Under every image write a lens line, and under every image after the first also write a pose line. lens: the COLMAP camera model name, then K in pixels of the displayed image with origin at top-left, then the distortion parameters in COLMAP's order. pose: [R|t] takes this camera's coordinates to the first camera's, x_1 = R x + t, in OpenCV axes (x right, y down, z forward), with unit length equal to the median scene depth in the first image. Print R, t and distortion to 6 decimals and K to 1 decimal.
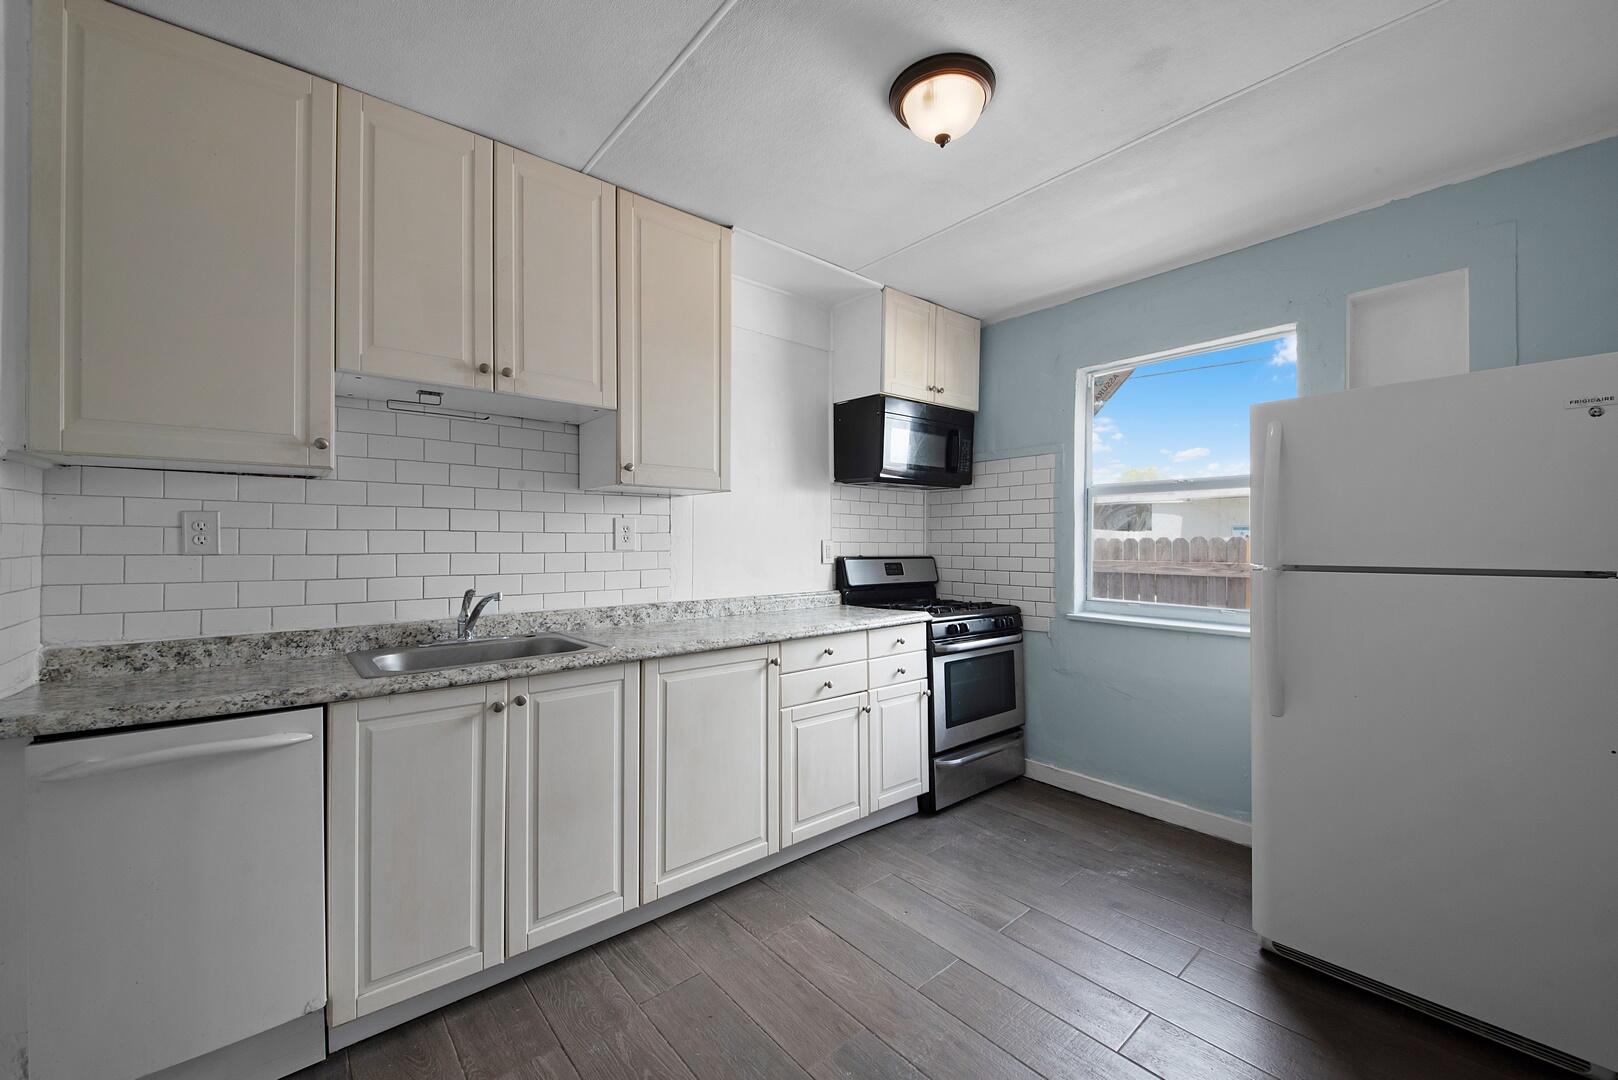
lens RADIAL K [[649.2, 0, 814.8], [0, 649.2, 555.1], [0, 0, 1]] dist [-0.001334, -0.000411]
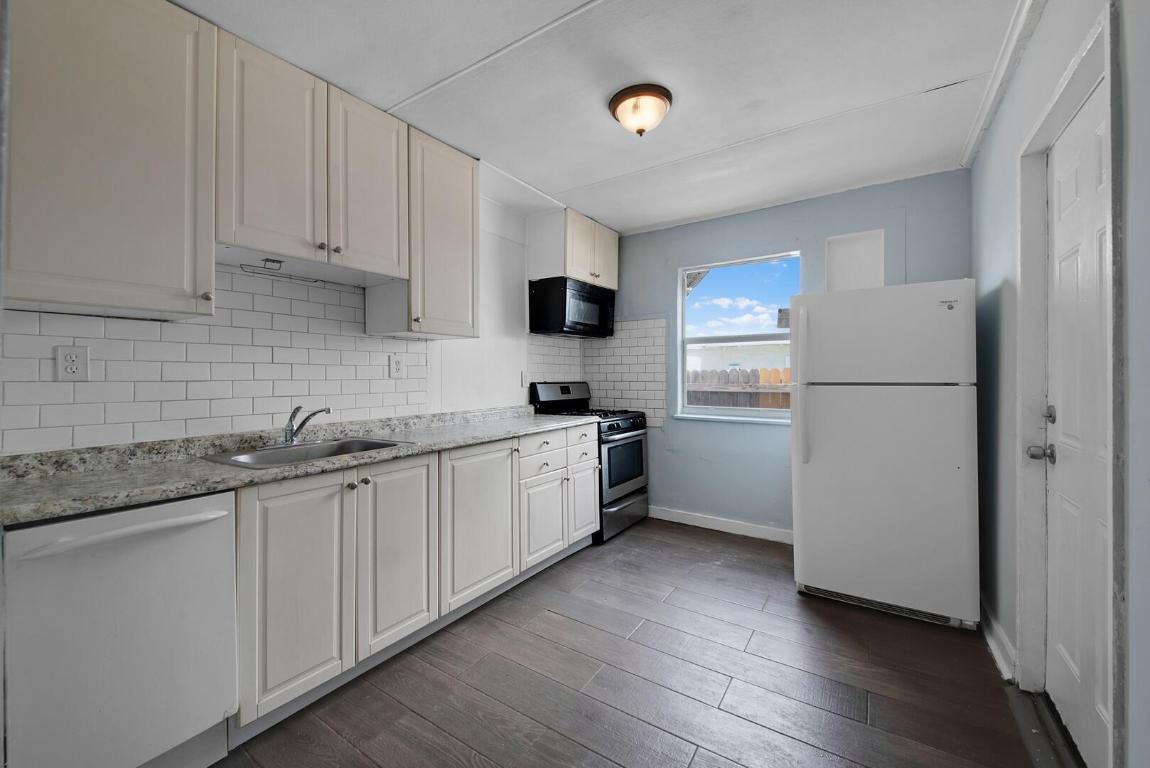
lens RADIAL K [[458.5, 0, 575.0], [0, 458.5, 384.0], [0, 0, 1]] dist [0.000794, -0.000089]
pose [[0.964059, -0.008835, 0.265540, -0.223794], [0.009152, 0.999958, 0.000043, 0.011258], [-0.265529, 0.002388, 0.964100, -0.080785]]
